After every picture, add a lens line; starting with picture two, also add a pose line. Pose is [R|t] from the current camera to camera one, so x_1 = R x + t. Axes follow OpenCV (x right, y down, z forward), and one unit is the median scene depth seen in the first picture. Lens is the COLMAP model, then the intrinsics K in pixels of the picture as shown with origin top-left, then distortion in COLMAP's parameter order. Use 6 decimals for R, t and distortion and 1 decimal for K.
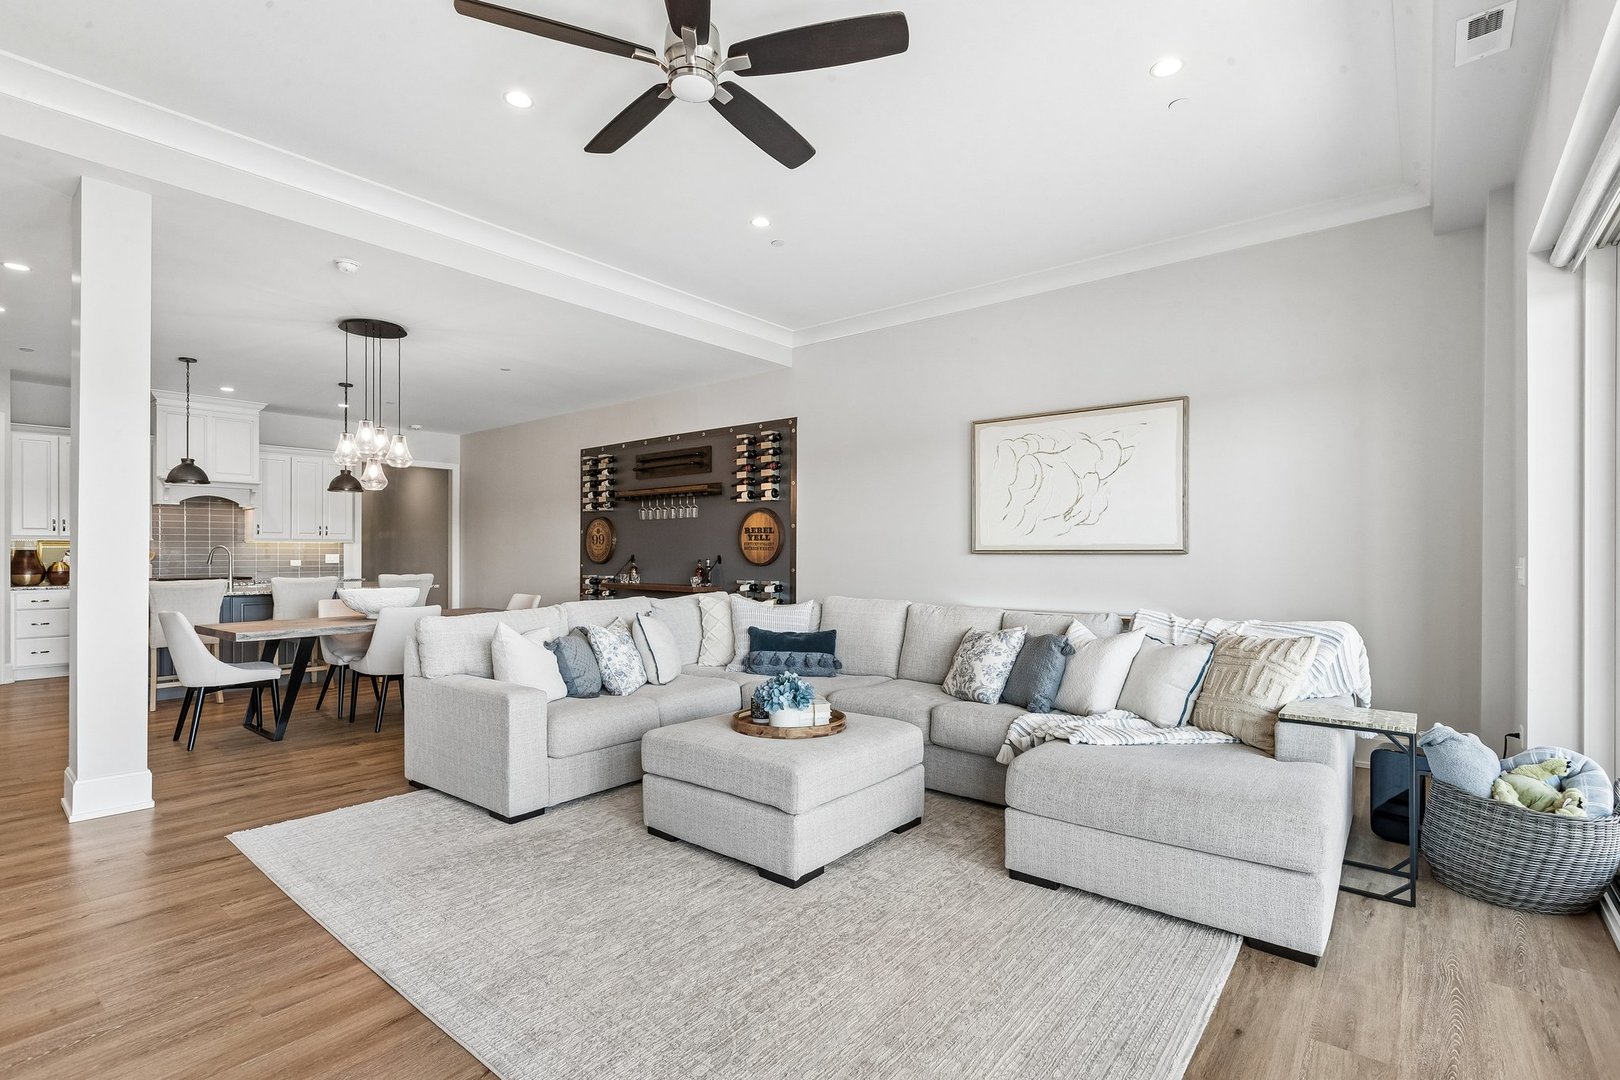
lens RADIAL K [[747.7, 0, 815.6], [0, 747.7, 543.8], [0, 0, 1]] dist [0.005542, -0.002106]
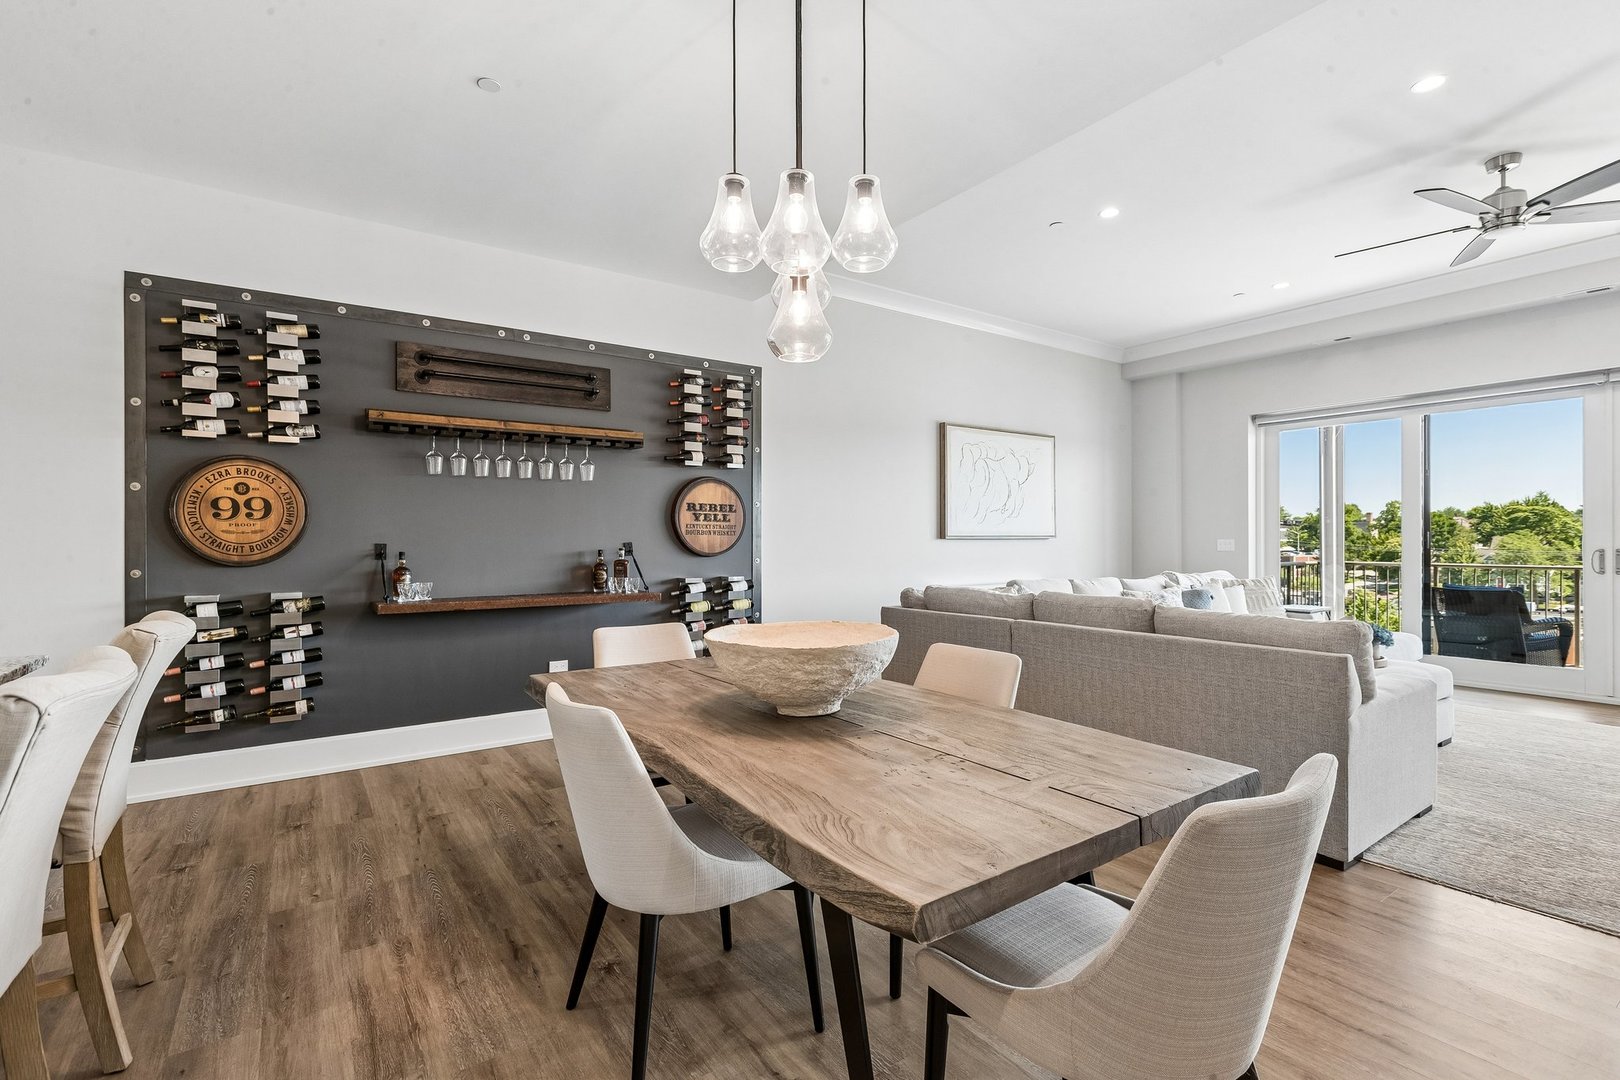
lens RADIAL K [[747.7, 0, 810.4], [0, 747.7, 539.2], [0, 0, 1]] dist [0.005542, -0.002106]
pose [[0.275857, 0.002922, 0.961194, -0.739623], [-0.005534, 0.999984, -0.001452, 0.012965], [-0.961183, -0.004918, 0.275869, 0.699469]]
